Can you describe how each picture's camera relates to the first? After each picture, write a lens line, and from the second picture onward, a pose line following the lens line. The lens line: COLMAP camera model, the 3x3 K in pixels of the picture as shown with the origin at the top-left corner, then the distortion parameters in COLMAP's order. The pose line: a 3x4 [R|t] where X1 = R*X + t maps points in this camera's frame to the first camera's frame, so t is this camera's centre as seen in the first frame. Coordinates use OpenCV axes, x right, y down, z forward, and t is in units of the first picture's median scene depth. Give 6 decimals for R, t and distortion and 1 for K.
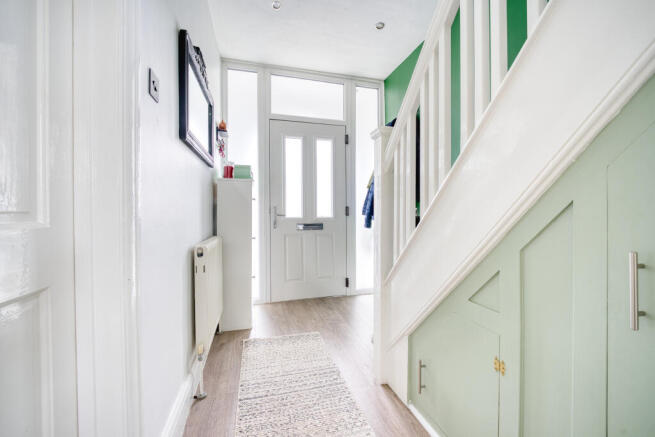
lens RADIAL K [[262.6, 0, 327.5], [0, 262.6, 217.0], [0, 0, 1]] dist [0.003646, 0.000007]
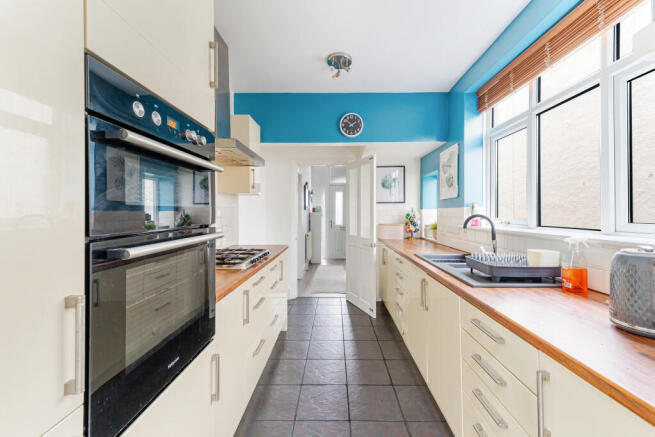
lens RADIAL K [[262.6, 0, 328.2], [0, 262.6, 216.9], [0, 0, 1]] dist [0.003646, 0.000007]
pose [[0.959462, 0.004585, -0.281799, 0.624676], [-0.005574, 0.999981, -0.002710, -0.084949], [0.281781, 0.004171, 0.959470, -1.830339]]
